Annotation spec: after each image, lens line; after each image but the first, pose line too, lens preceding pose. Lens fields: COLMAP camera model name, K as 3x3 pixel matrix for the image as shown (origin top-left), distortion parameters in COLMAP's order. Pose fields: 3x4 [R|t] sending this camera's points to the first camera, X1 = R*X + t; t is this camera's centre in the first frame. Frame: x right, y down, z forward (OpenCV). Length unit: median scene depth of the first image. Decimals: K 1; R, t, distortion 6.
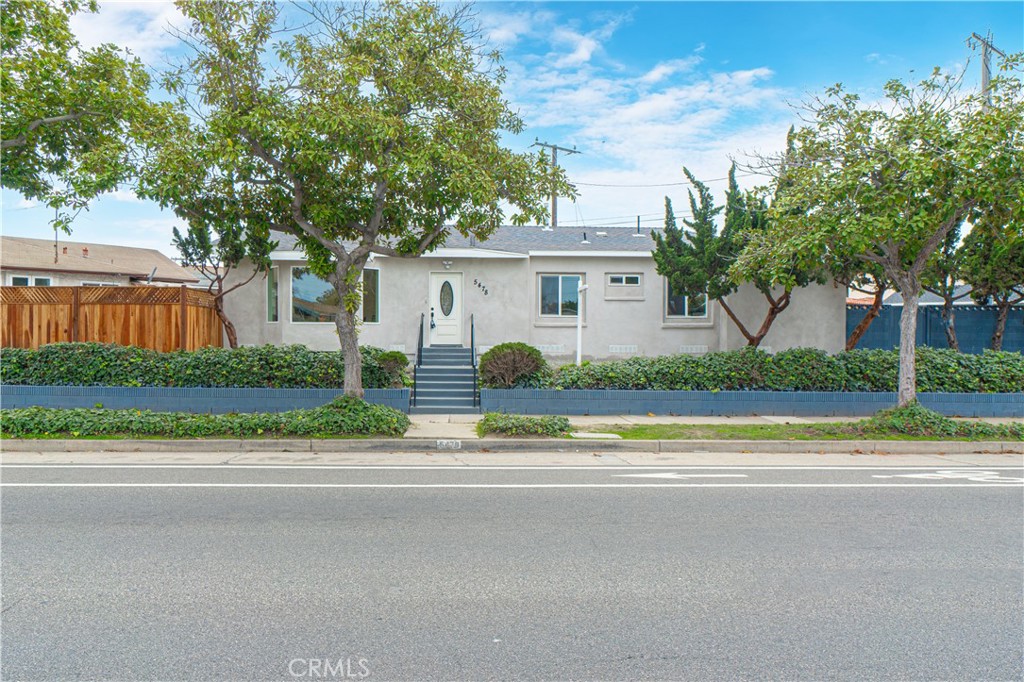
lens RADIAL K [[712.1, 0, 510.1], [0, 712.1, 339.3], [0, 0, 1]] dist [-0.009391, 0.005940]
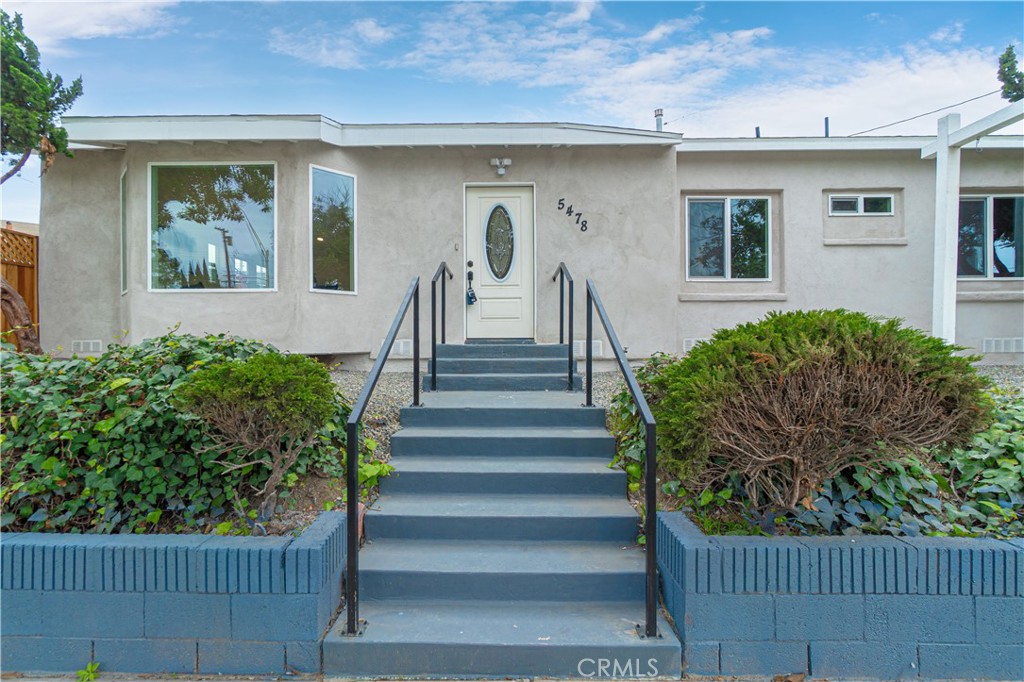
lens RADIAL K [[473.4, 0, 514.2], [0, 473.4, 344.8], [0, 0, 1]] dist [-0.002906, -0.000140]
pose [[0.998652, -0.007309, -0.051381, -0.064079], [0.007466, 0.999968, 0.002868, 0.010841], [0.051358, -0.003247, 0.998675, 0.687099]]
